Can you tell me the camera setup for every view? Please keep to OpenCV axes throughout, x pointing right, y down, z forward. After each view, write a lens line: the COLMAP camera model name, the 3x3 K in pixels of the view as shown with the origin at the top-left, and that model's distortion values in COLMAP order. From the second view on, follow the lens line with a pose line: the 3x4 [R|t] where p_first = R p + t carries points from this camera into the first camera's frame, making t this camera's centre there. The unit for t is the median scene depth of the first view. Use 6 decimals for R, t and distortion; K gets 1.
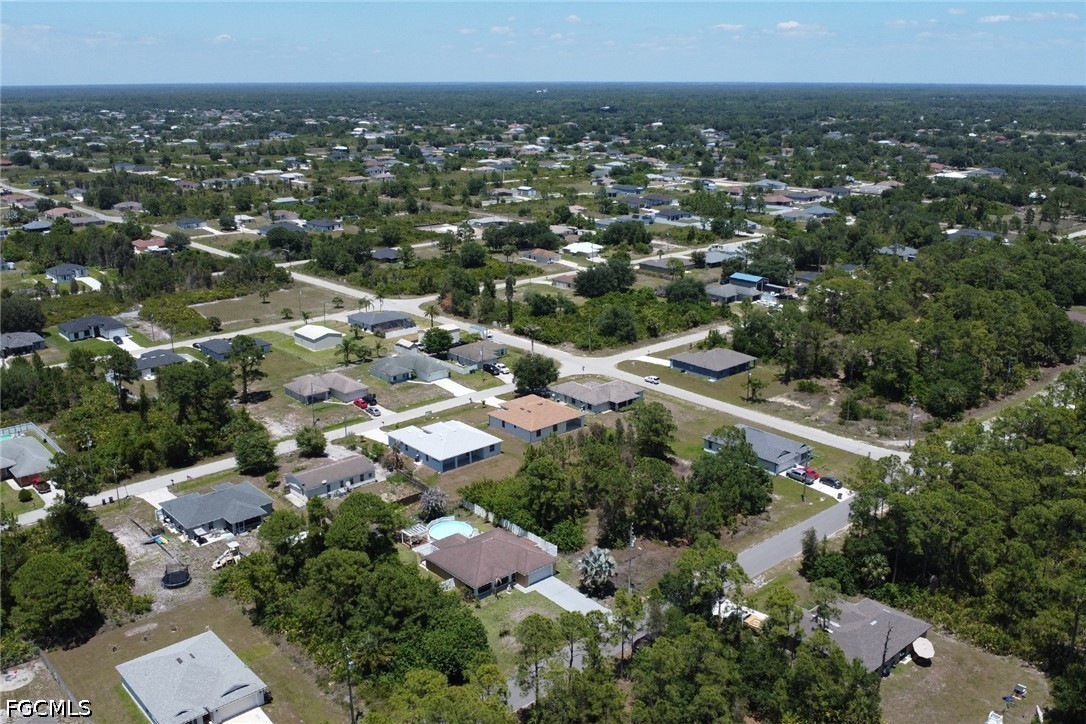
lens RADIAL K [[909.6, 0, 541.1], [0, 909.6, 332.9], [0, 0, 1]] dist [-0.023926, -0.009586]
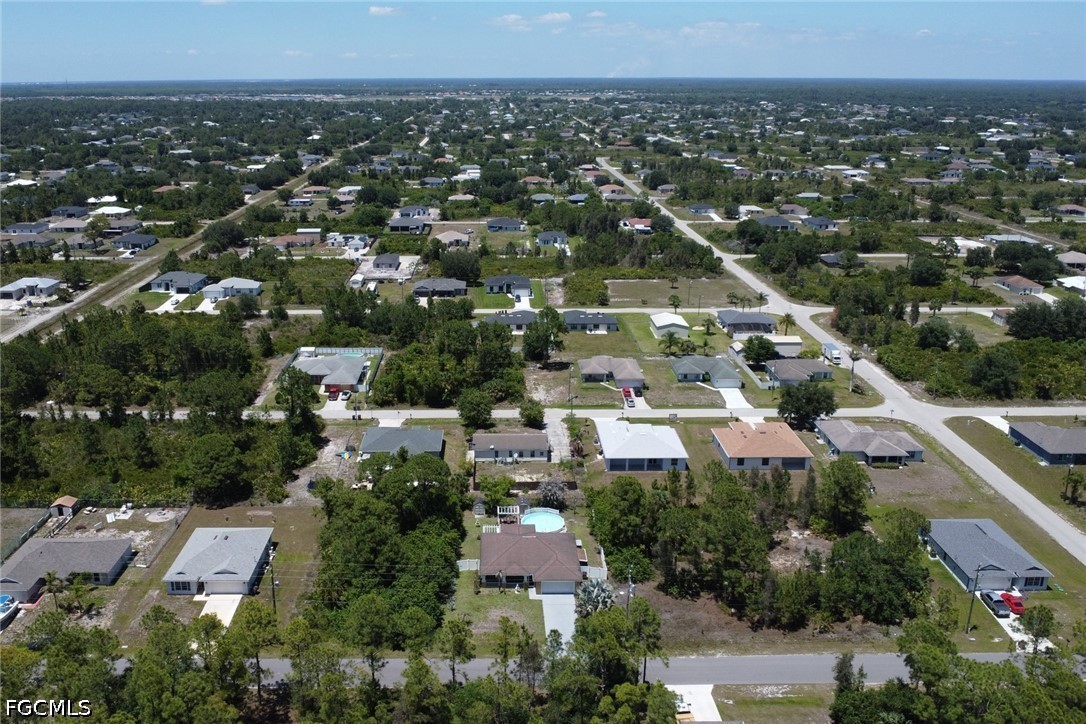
lens RADIAL K [[909.6, 0, 541.1], [0, 909.6, 332.9], [0, 0, 1]] dist [-0.023926, -0.009586]
pose [[0.770199, 0.174684, -0.613415, 0.343216], [-0.171423, 0.983070, 0.064715, -0.036688], [0.614335, 0.055309, 0.787105, 0.145430]]
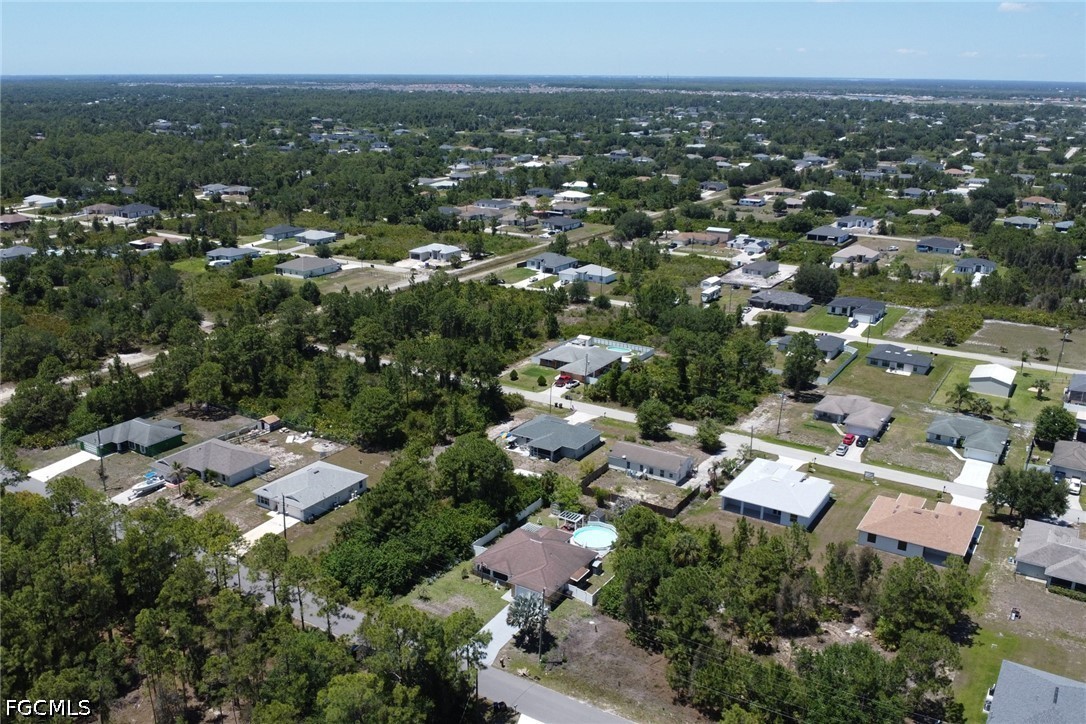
lens RADIAL K [[943.1, 0, 579.9], [0, 943.1, 359.7], [0, 0, 1]] dist [-0.015586, -0.010231]
pose [[0.303332, 0.282450, -0.910061, 0.541855], [-0.264659, 0.942455, 0.204291, -0.114299], [0.915393, 0.178888, 0.360630, 0.427837]]
